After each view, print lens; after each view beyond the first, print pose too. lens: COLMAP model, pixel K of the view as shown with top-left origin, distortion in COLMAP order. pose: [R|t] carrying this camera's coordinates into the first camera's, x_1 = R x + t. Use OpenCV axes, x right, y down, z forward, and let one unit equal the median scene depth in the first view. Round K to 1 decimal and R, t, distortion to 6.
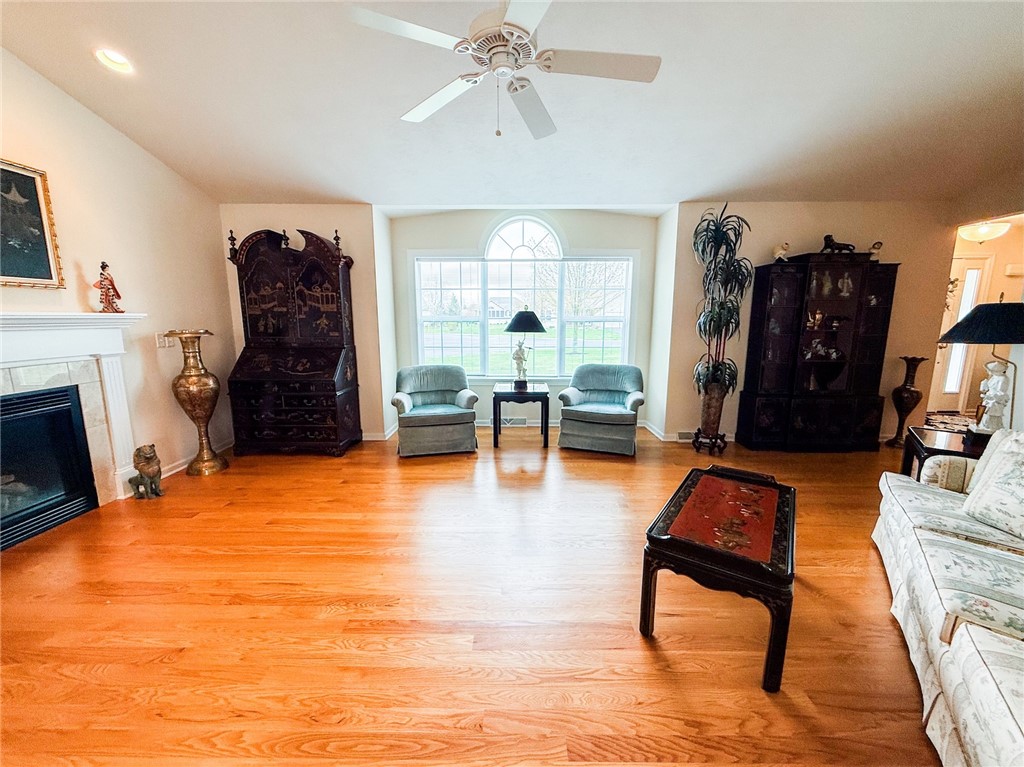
lens RADIAL K [[406.2, 0, 509.6], [0, 406.2, 387.4], [0, 0, 1]] dist [0.000772, 0.000735]
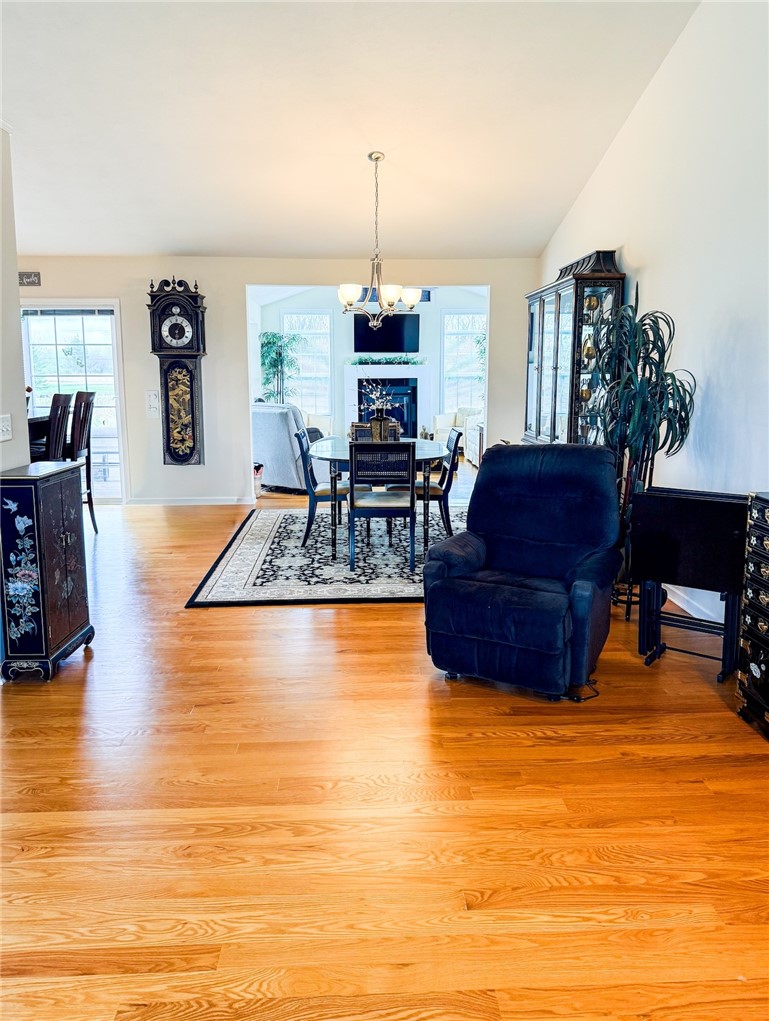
lens RADIAL K [[774.0, 0, 380.3], [0, 774.0, 506.8], [0, 0, 1]] dist [0.004350, 0.002534]
pose [[-0.998882, 0.009862, -0.046226, -0.250922], [-0.006074, 0.943094, 0.332470, -0.133900], [0.046874, 0.332379, -0.941980, 0.773974]]
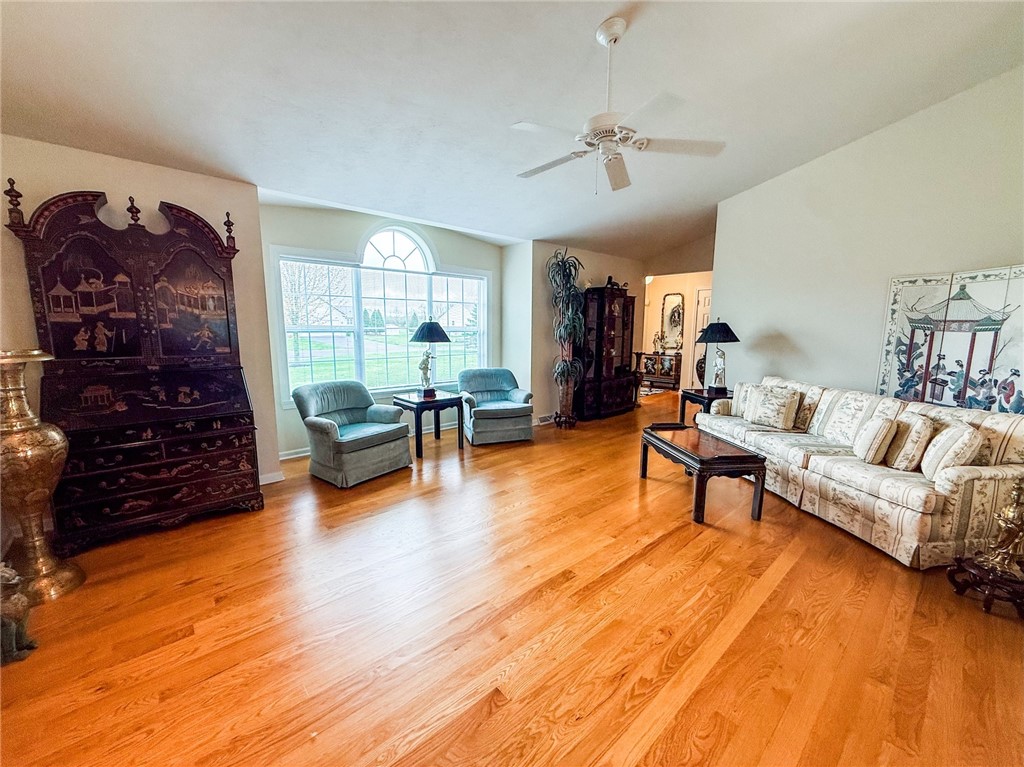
lens RADIAL K [[406.2, 0, 513.3], [0, 406.2, 384.0], [0, 0, 1]] dist [0.000772, 0.000735]
pose [[0.743457, -0.089538, 0.662763, -0.538381], [0.106882, 0.994167, 0.014415, -0.023810], [-0.660188, 0.060121, 0.748691, 0.097292]]
